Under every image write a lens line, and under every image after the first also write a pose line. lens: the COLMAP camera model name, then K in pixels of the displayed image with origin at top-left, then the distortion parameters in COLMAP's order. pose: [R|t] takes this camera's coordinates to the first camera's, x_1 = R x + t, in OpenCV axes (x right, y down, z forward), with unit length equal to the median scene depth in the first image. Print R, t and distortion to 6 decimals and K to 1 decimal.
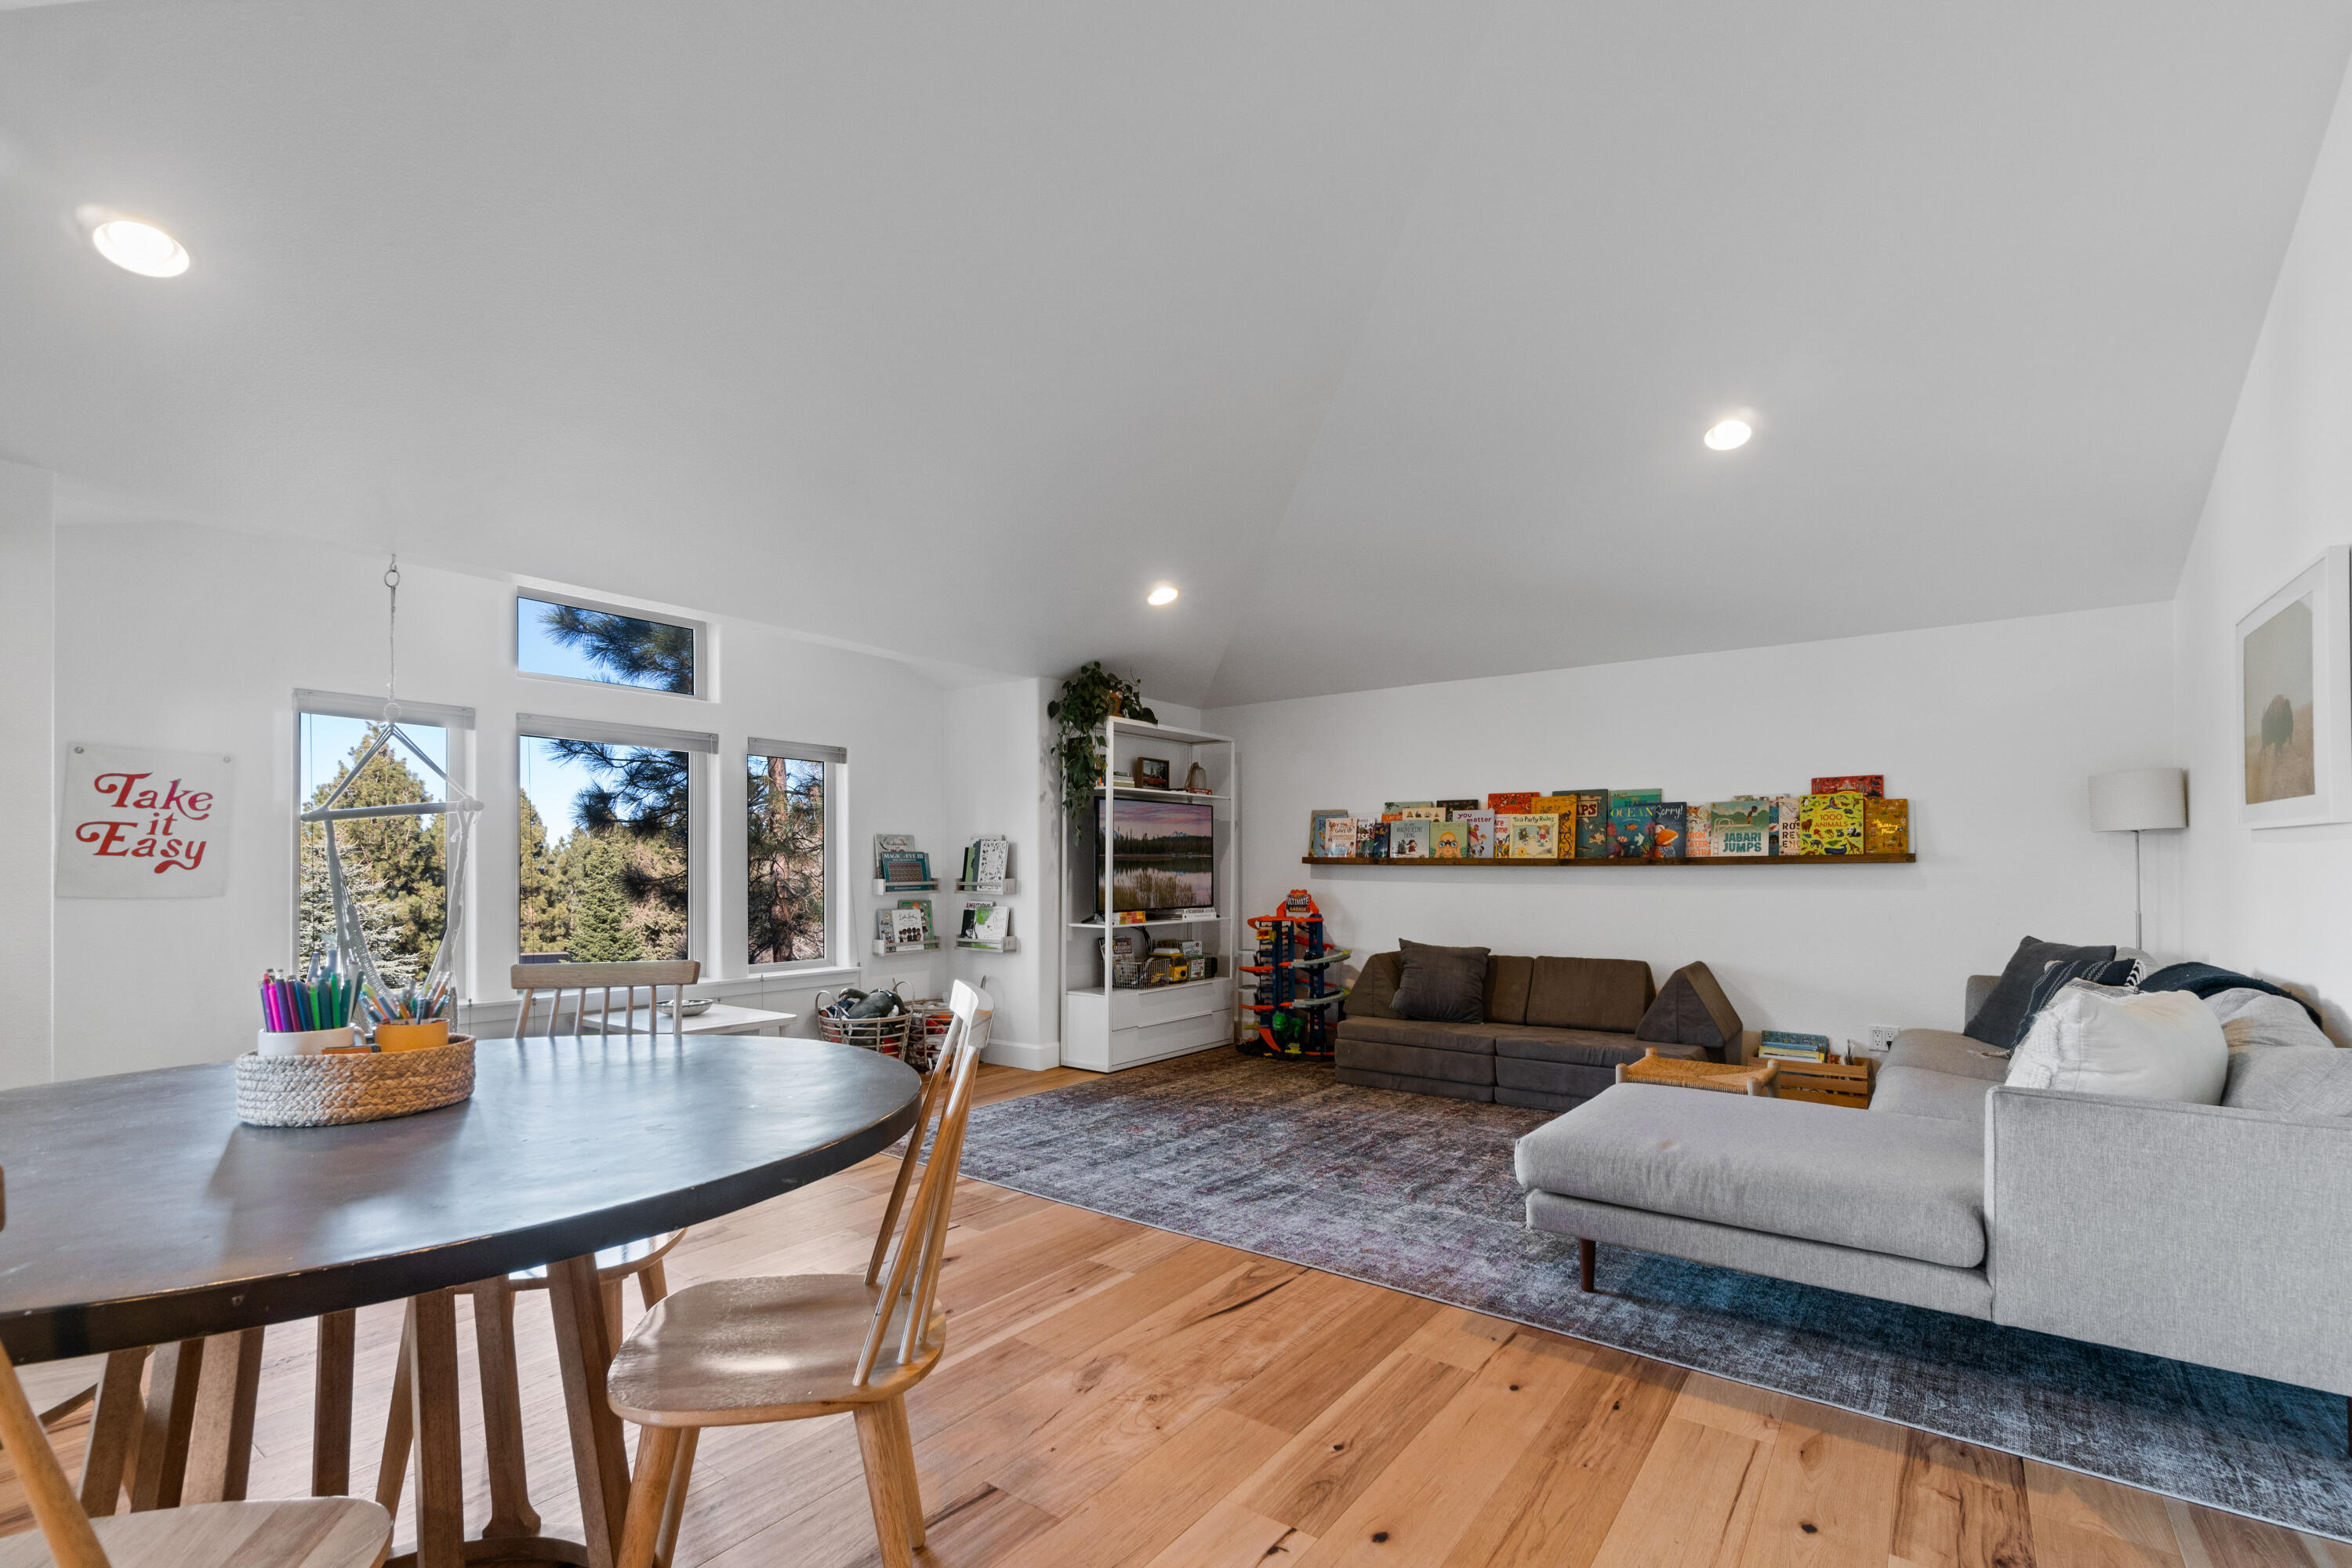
lens RADIAL K [[1047.4, 0, 1176.1], [0, 1047.4, 864.2], [0, 0, 1]] dist [-0.000273, 0.000047]
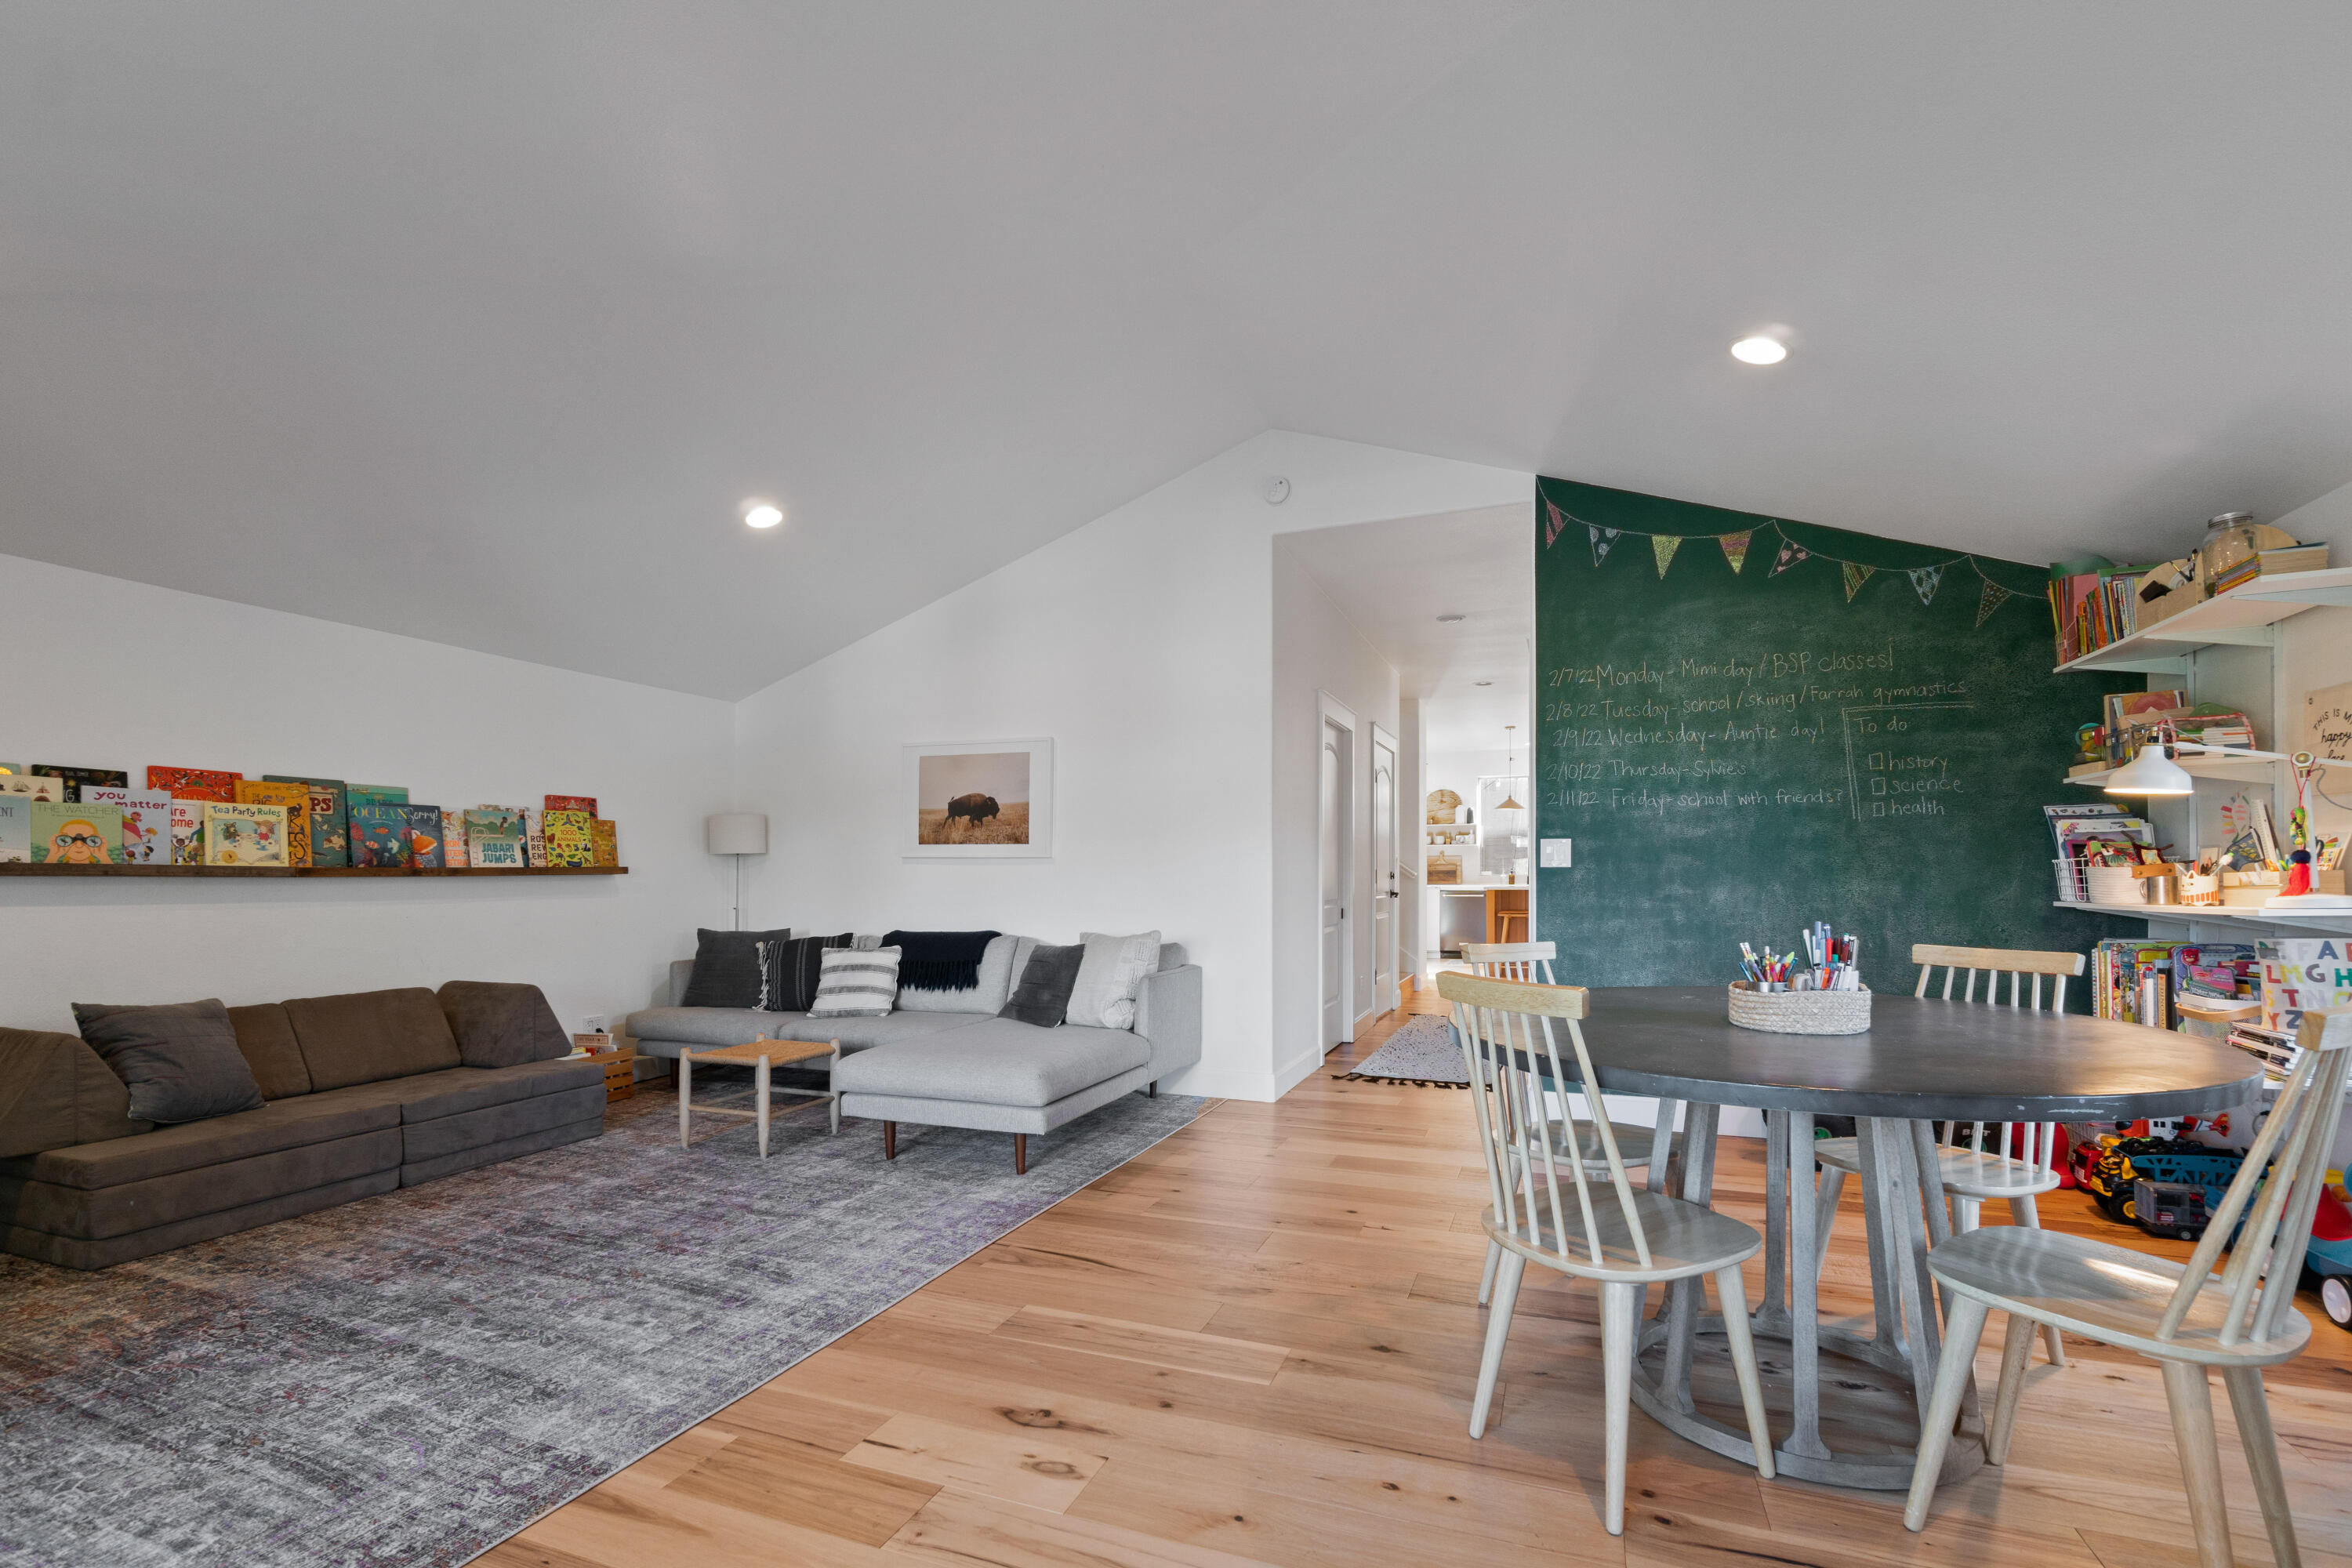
lens RADIAL K [[1047.4, 0, 1176.1], [0, 1047.4, 864.2], [0, 0, 1]] dist [-0.000273, 0.000047]
pose [[-0.266392, 0.015653, 0.963738, -0.578954], [0.002467, 0.999876, -0.015558, 0.006368], [-0.963862, -0.001767, -0.266398, 0.659232]]
